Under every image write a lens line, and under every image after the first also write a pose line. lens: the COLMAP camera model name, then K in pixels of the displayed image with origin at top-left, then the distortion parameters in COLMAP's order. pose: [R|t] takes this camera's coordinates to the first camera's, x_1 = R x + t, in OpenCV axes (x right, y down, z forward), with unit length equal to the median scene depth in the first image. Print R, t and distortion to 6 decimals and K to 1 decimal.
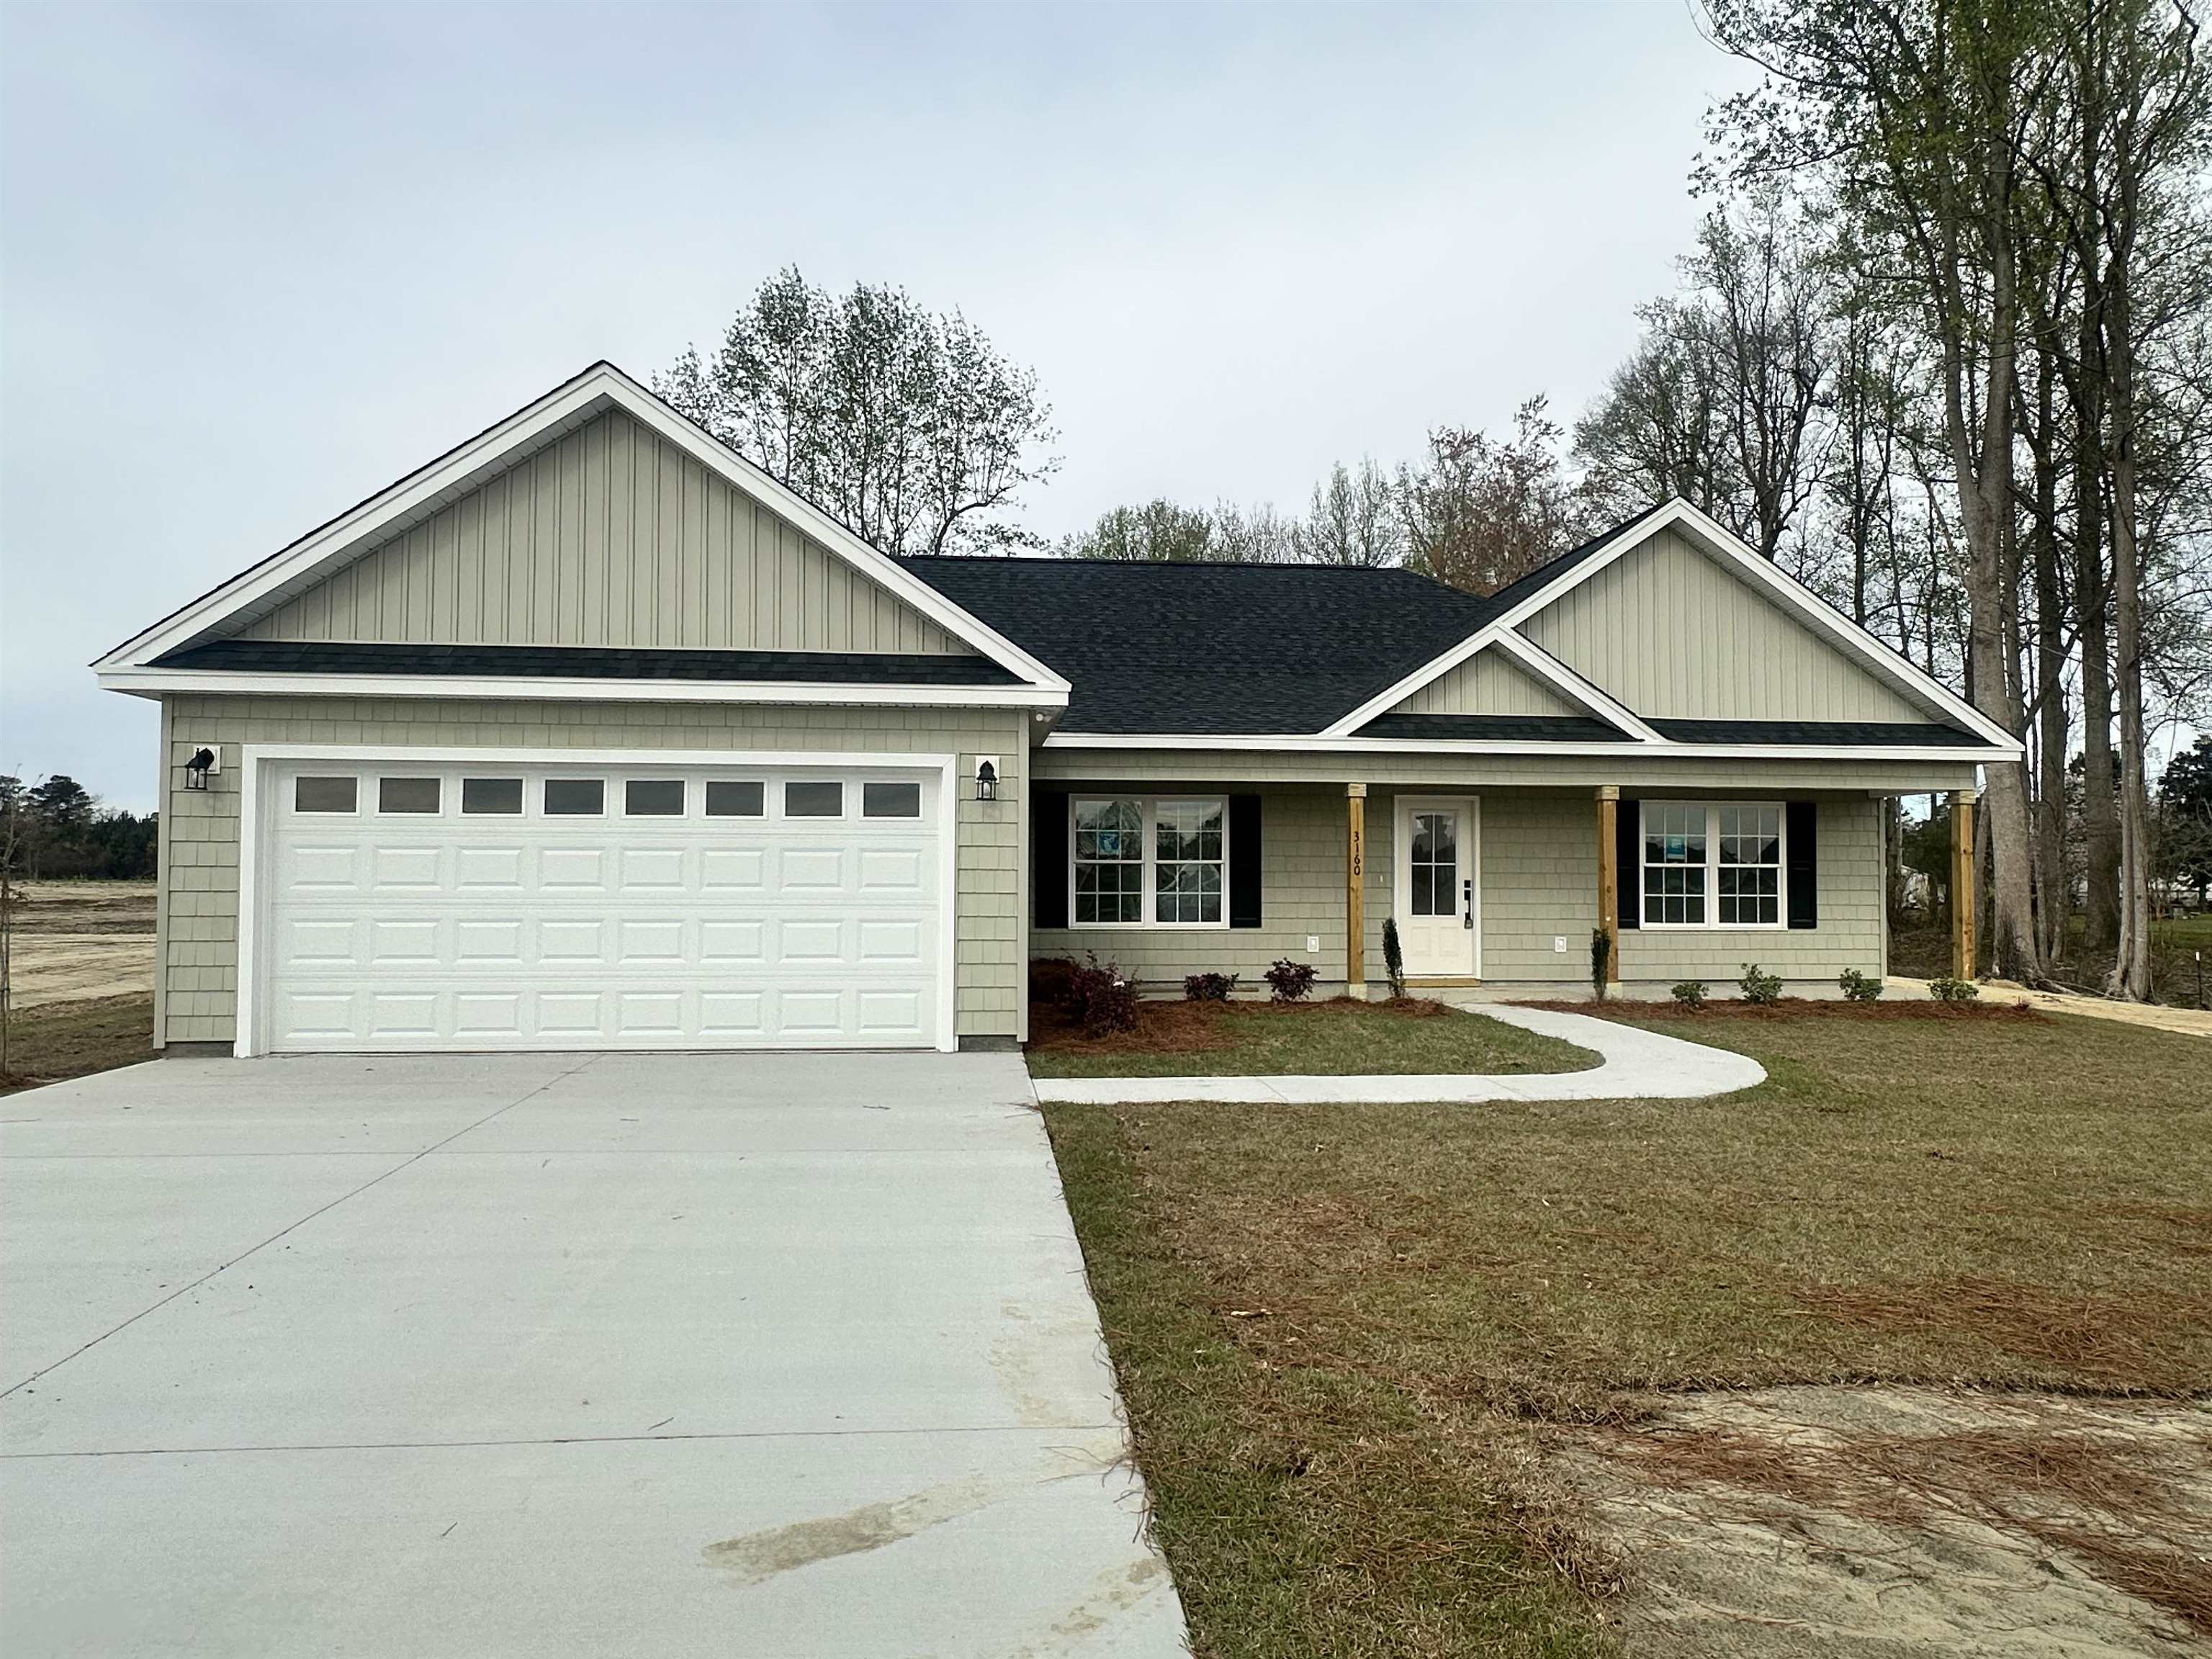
lens RADIAL K [[1360.8, 0, 1104.3], [0, 1360.8, 828.3], [0, 0, 1]] dist [-0.003569, -0.001584]
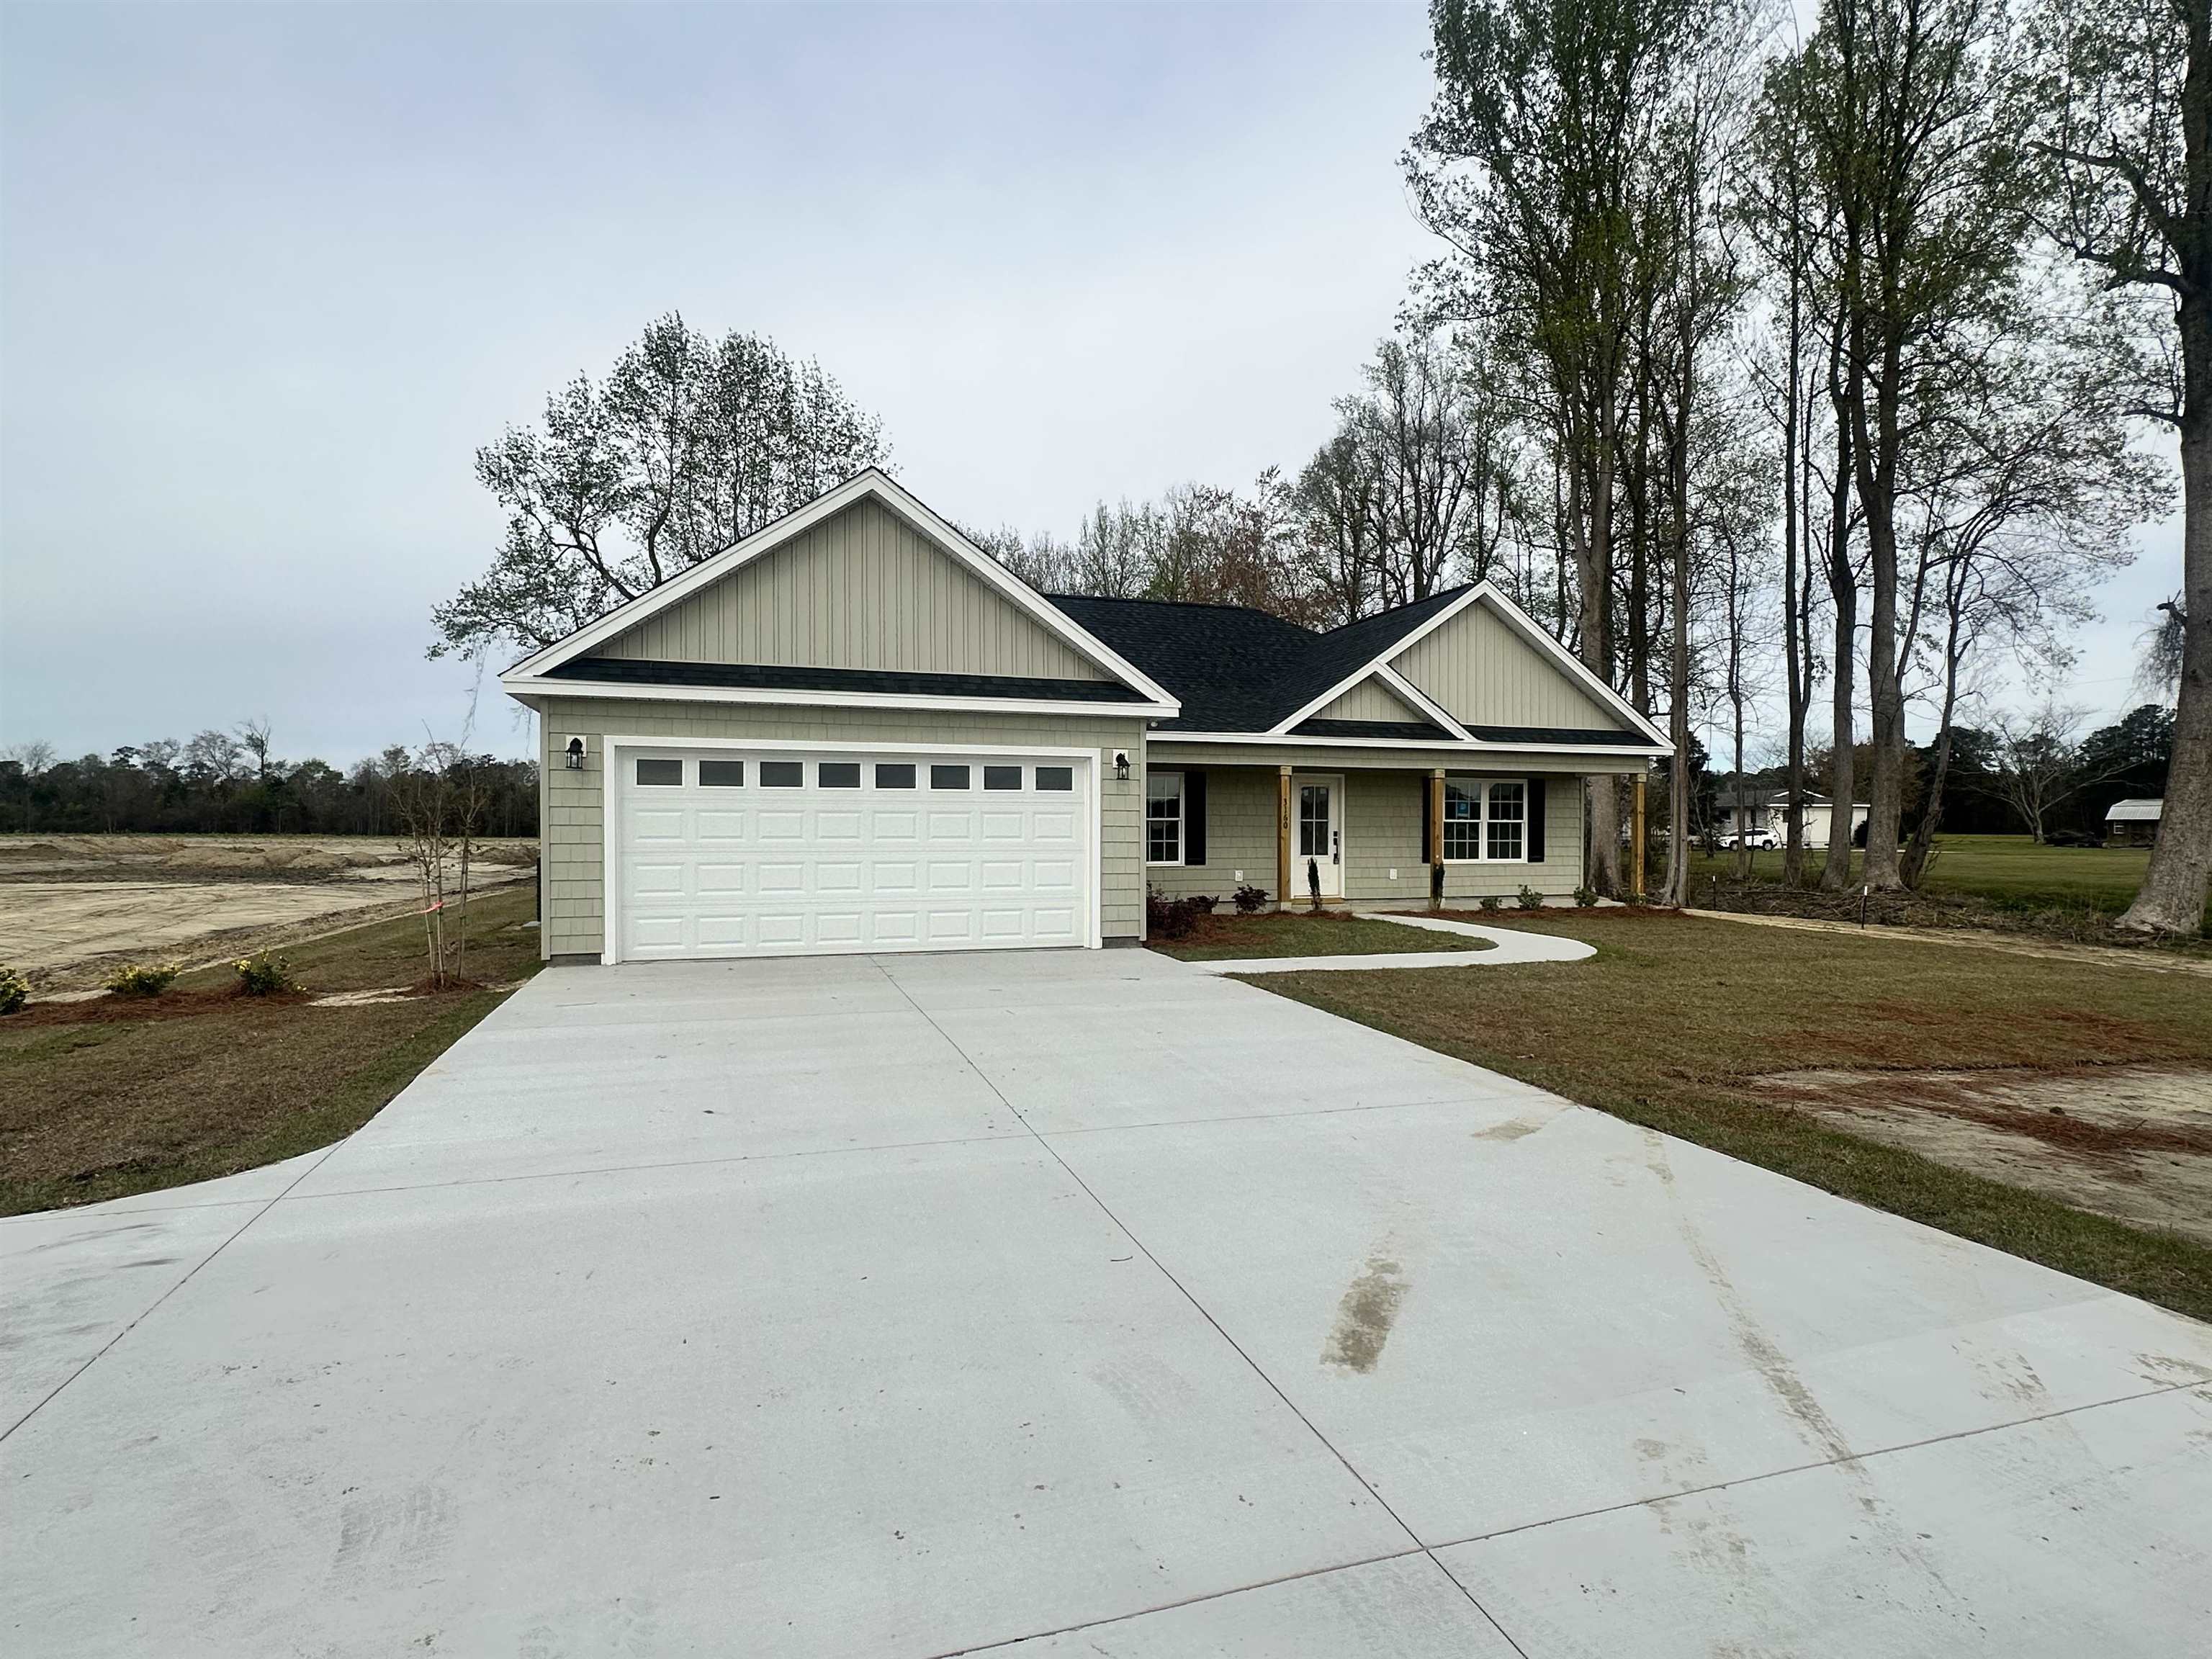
lens RADIAL K [[1109.0, 0, 1103.1], [0, 1109.0, 834.9], [0, 0, 1]] dist [-0.003356, 0.000007]
pose [[0.976595, -0.003827, 0.215055, -0.257824], [-0.005407, 0.999089, 0.042333, -0.008074], [-0.215021, -0.042505, 0.975684, -0.127299]]
